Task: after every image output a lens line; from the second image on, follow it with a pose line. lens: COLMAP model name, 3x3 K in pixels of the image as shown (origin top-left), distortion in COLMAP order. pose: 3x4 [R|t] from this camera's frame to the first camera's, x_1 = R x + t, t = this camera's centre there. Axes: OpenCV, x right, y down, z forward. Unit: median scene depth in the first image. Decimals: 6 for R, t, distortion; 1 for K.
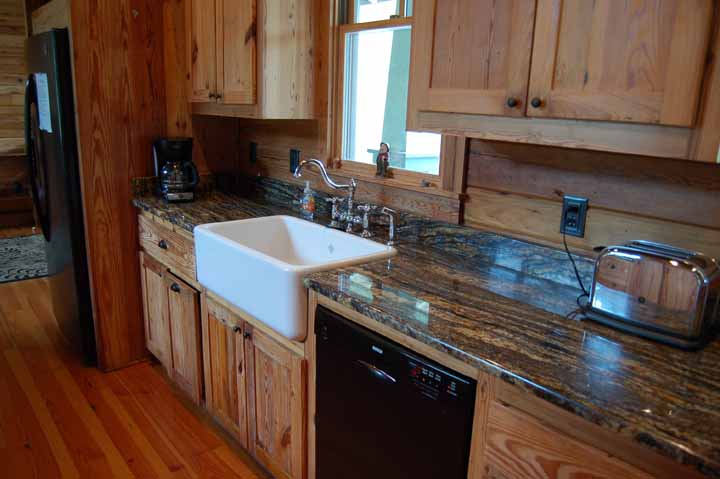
lens RADIAL K [[563.1, 0, 352.1], [0, 563.1, 242.7], [0, 0, 1]] dist [-0.072871, -0.002235]
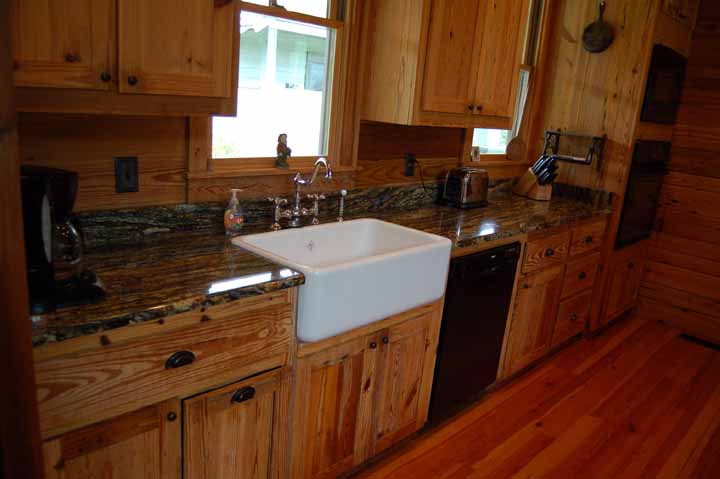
lens RADIAL K [[563.1, 0, 352.1], [0, 563.1, 242.7], [0, 0, 1]] dist [-0.072871, -0.002235]
pose [[-0.113133, -0.279286, 0.953520, -0.891748], [0.168766, 0.940334, 0.295447, -0.247570], [-0.979142, 0.194347, -0.059249, 0.893873]]
